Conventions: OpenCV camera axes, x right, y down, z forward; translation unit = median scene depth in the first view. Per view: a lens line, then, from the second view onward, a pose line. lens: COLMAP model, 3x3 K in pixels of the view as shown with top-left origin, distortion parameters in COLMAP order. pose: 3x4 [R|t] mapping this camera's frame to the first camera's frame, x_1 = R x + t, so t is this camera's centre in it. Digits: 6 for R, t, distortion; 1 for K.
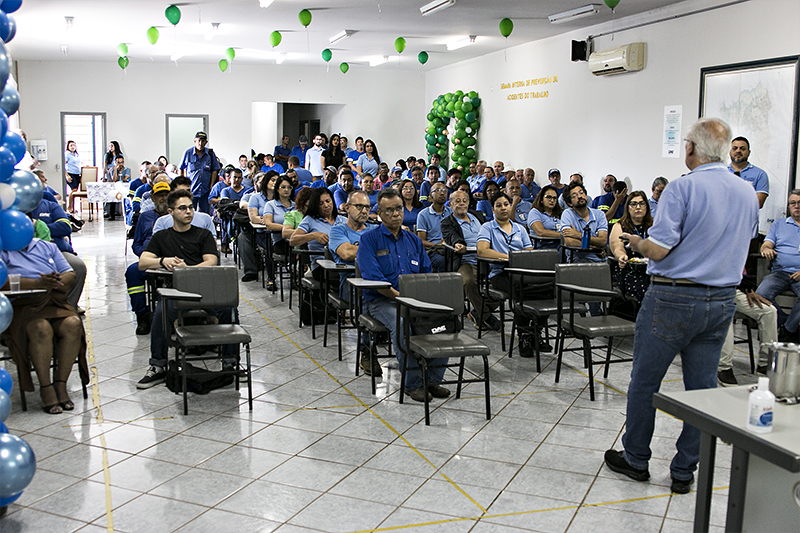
lens RADIAL K [[920.3, 0, 400.0], [0, 920.3, 266.5], [0, 0, 1]] dist [-0.171043, 0.229098]
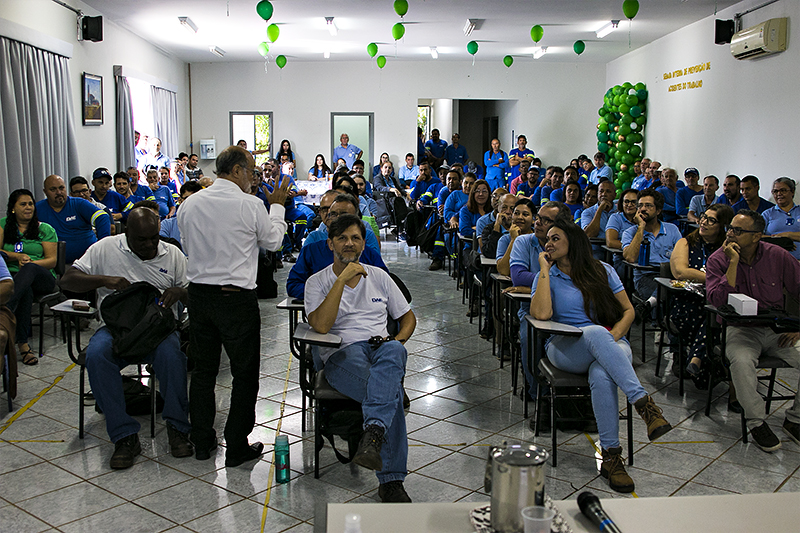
lens RADIAL K [[920.3, 0, 400.0], [0, 920.3, 266.5], [0, 0, 1]] dist [-0.171043, 0.229098]
pose [[0.959757, 0.026029, -0.279623, 0.107642], [-0.025607, 0.999659, 0.005163, -0.007394], [0.279661, 0.002205, 0.960096, 0.066588]]
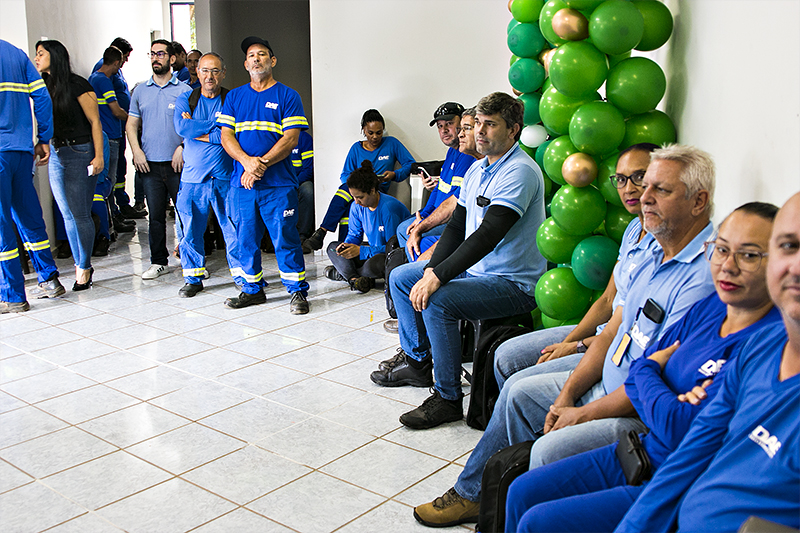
lens RADIAL K [[920.3, 0, 400.0], [0, 920.3, 266.5], [0, 0, 1]] dist [-0.171043, 0.229098]
pose [[0.945923, 0.044639, -0.321304, 0.091490], [-0.014190, 0.995233, 0.096493, -0.104869], [0.324080, -0.086715, 0.942047, 0.810456]]
